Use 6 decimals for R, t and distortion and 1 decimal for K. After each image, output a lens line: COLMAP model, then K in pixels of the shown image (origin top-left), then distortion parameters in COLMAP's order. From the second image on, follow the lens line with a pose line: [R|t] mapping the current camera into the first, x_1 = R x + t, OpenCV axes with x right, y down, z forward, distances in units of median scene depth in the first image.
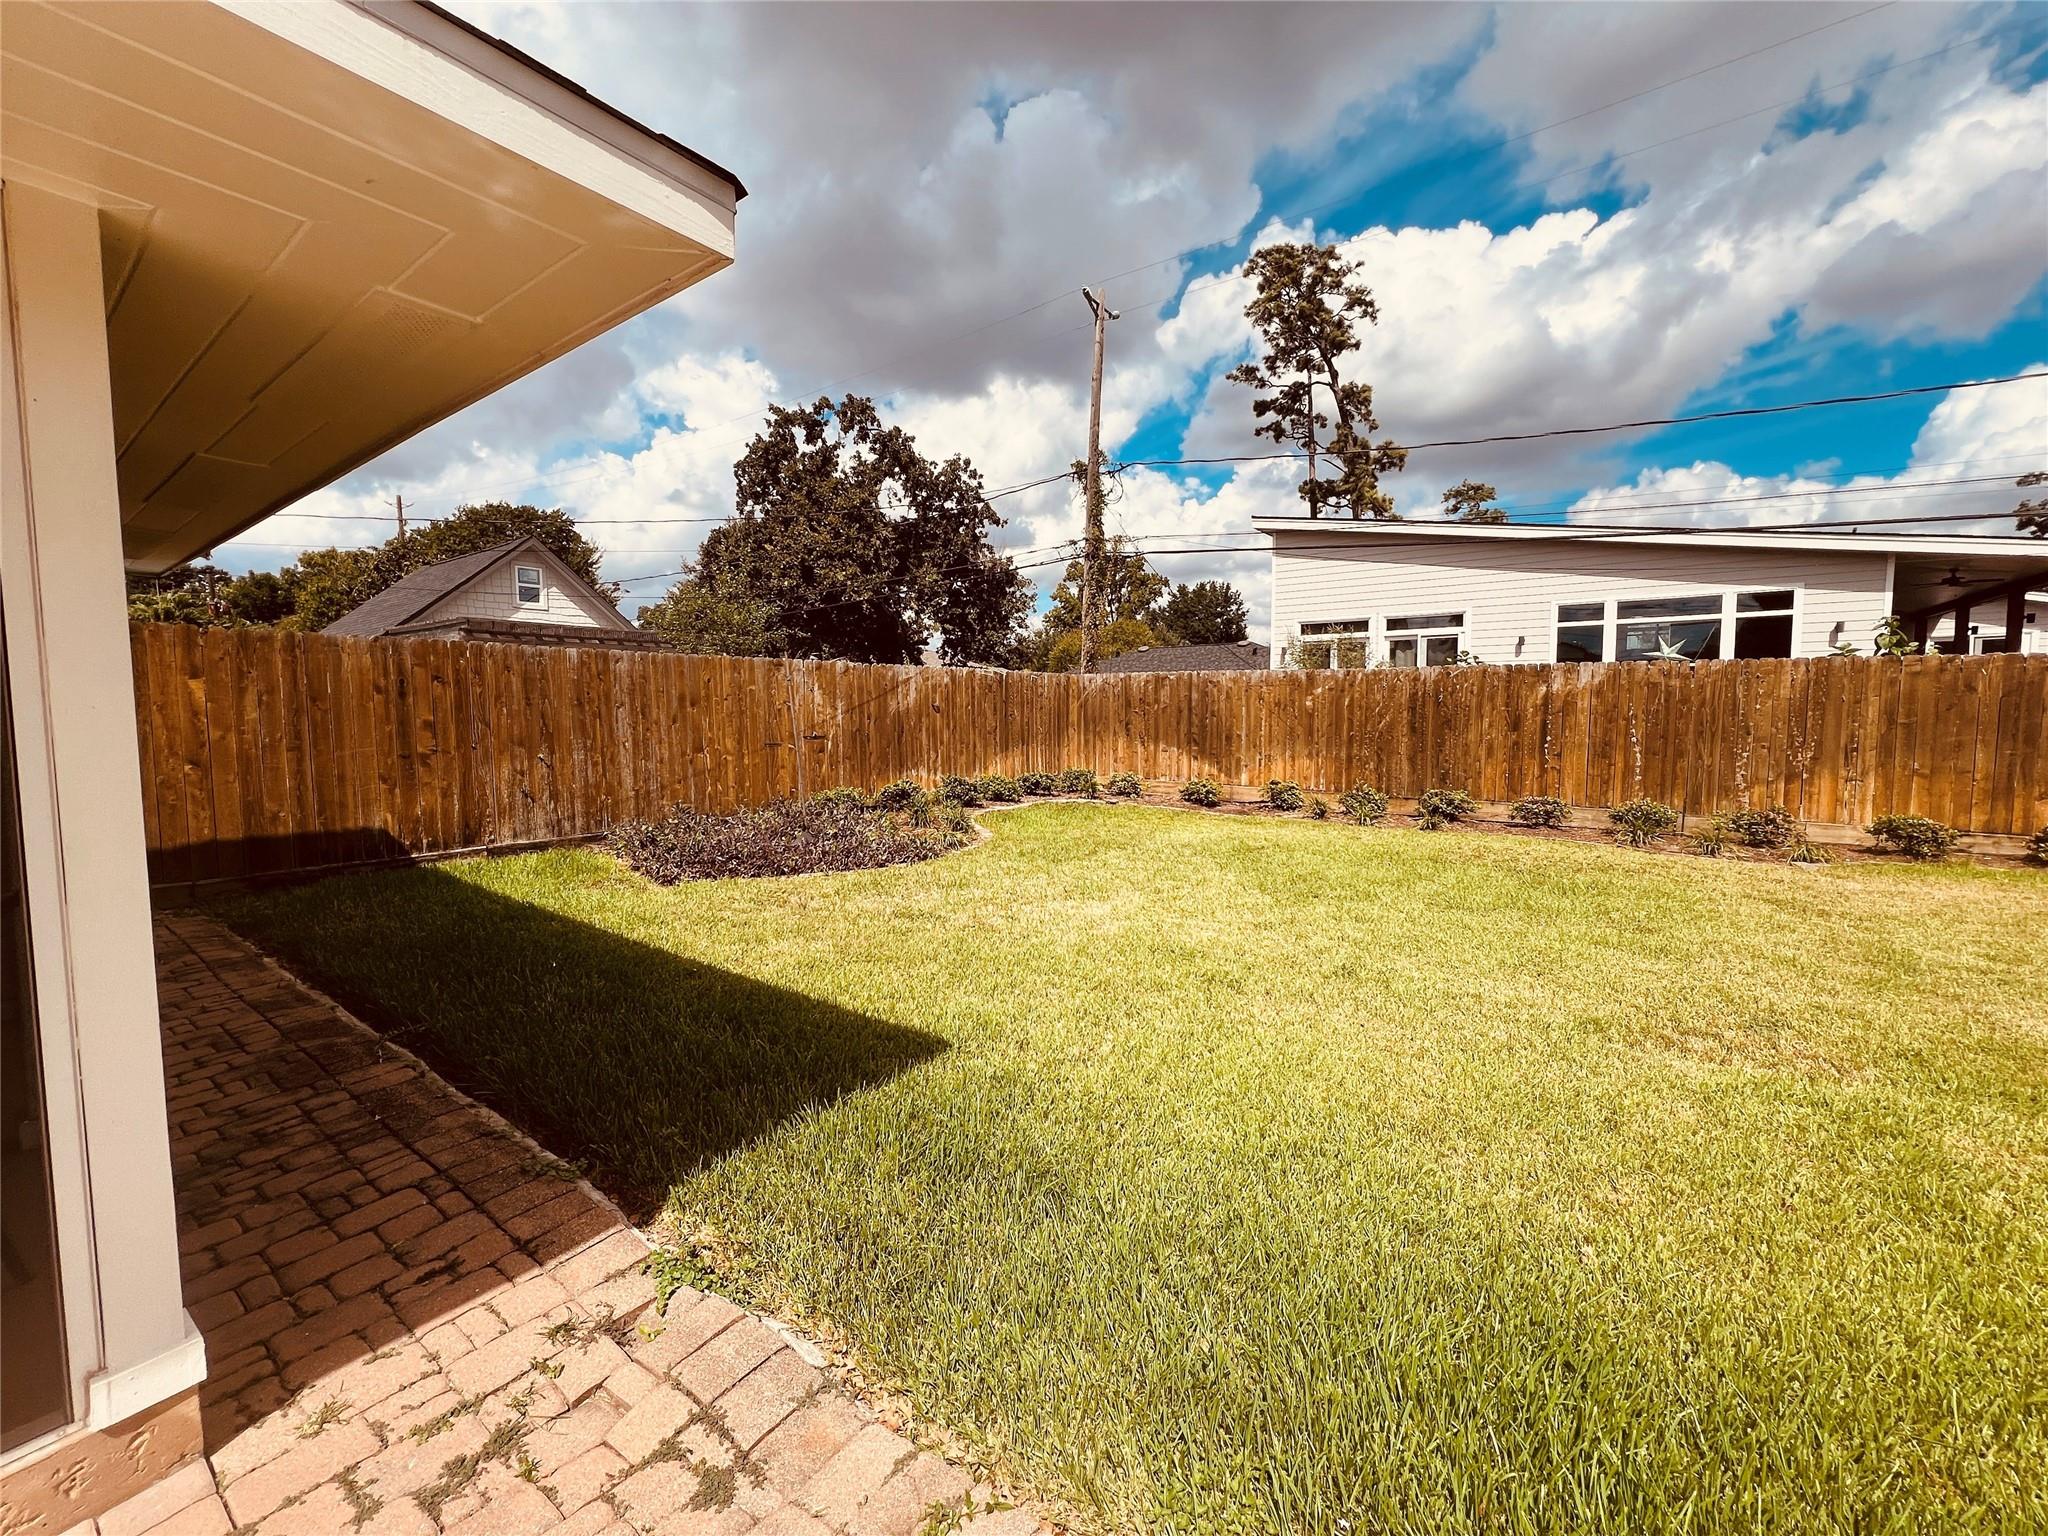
lens RADIAL K [[819.3, 0, 1017.1], [0, 819.3, 764.1], [0, 0, 1]] dist [-0.000328, 0.000327]
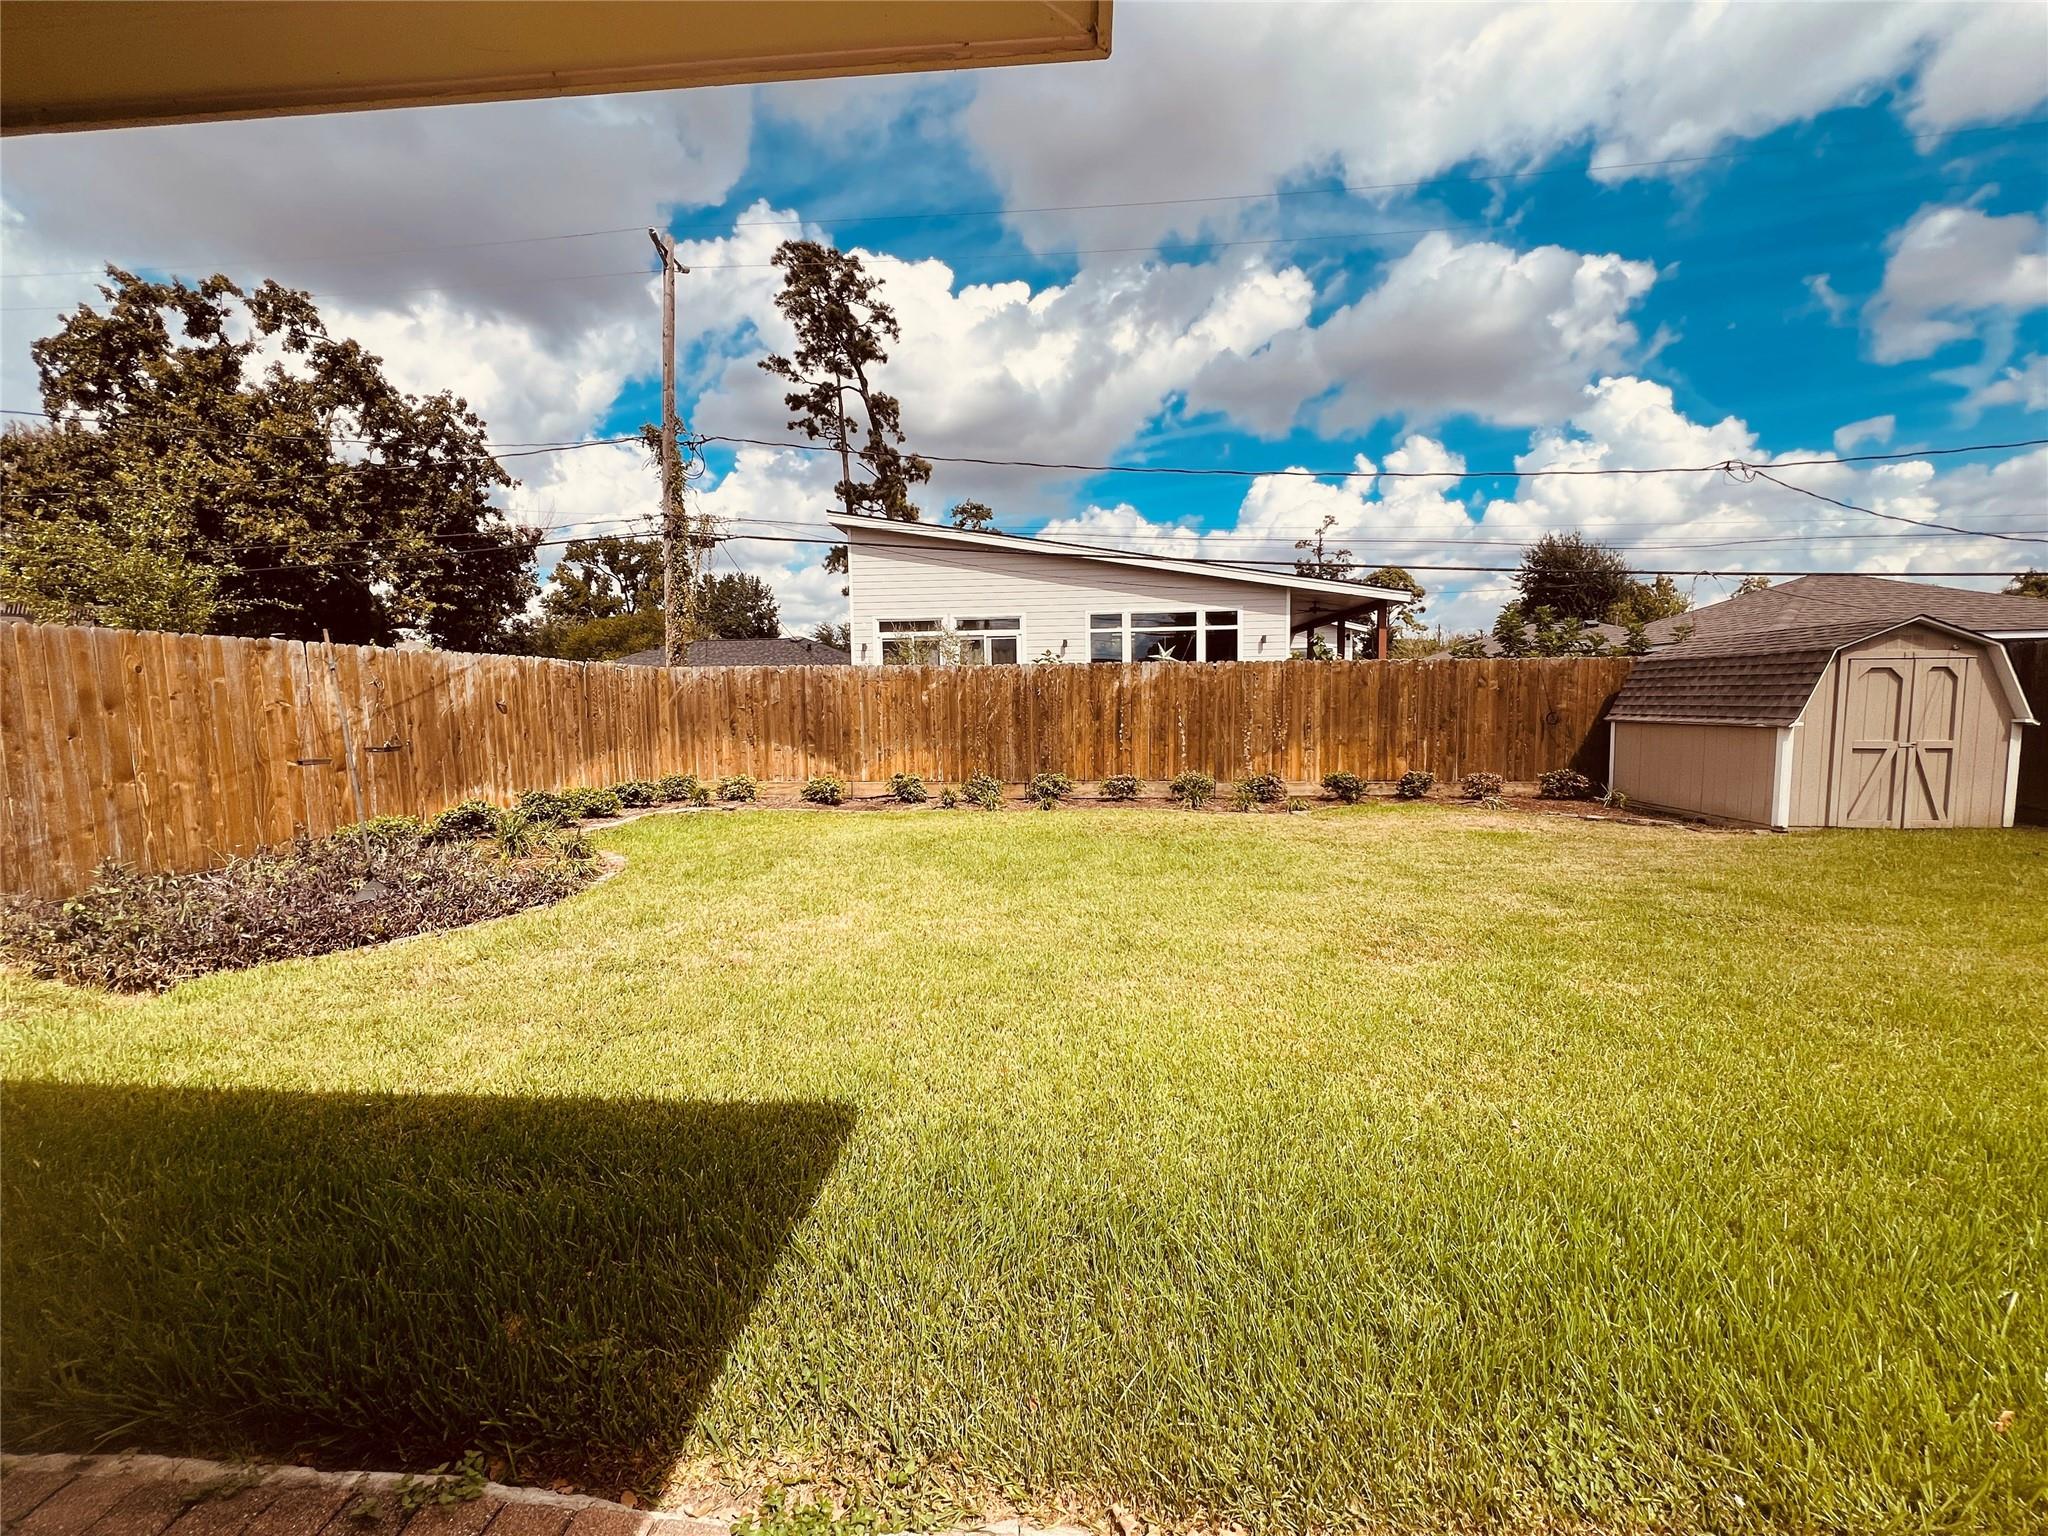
lens RADIAL K [[825.5, 0, 1017.7], [0, 825.5, 763.0], [0, 0, 1]] dist [0.000744, 0.000334]
pose [[0.847167, -0.050265, 0.528943, -0.100653], [0.049065, 0.998662, 0.016317, -0.003150], [-0.529056, 0.012130, 0.848500, 0.054690]]
